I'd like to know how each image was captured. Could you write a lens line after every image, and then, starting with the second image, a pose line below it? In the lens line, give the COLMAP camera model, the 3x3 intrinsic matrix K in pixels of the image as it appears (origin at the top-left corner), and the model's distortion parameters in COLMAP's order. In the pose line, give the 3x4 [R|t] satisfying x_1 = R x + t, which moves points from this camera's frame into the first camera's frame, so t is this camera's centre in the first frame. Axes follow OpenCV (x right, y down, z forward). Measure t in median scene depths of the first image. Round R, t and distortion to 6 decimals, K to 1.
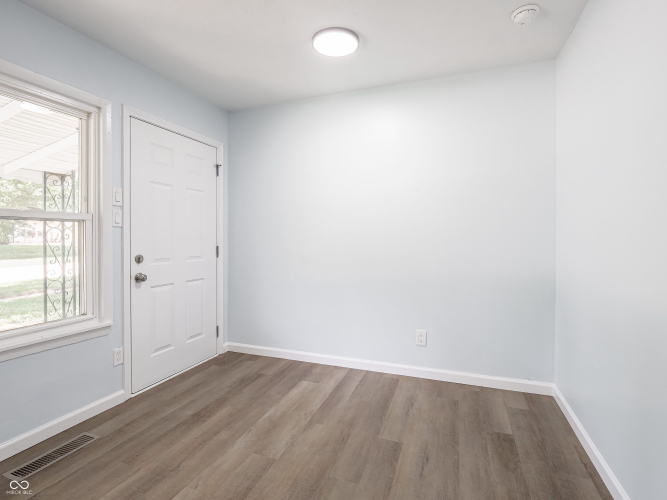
lens RADIAL K [[330.9, 0, 333.7], [0, 330.9, 241.5], [0, 0, 1]] dist [-0.021417, -0.000295]
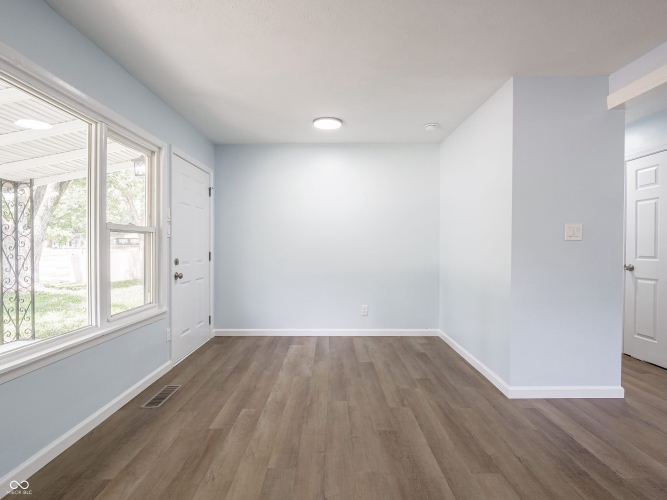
lens RADIAL K [[328.6, 0, 330.9], [0, 328.6, 250.9], [0, 0, 1]] dist [-0.015827, 0.000049]
pose [[0.939118, -0.005395, 0.343552, -0.494738], [0.003815, 0.999979, 0.005276, 0.006225], [-0.343573, -0.003644, 0.939119, -0.471295]]
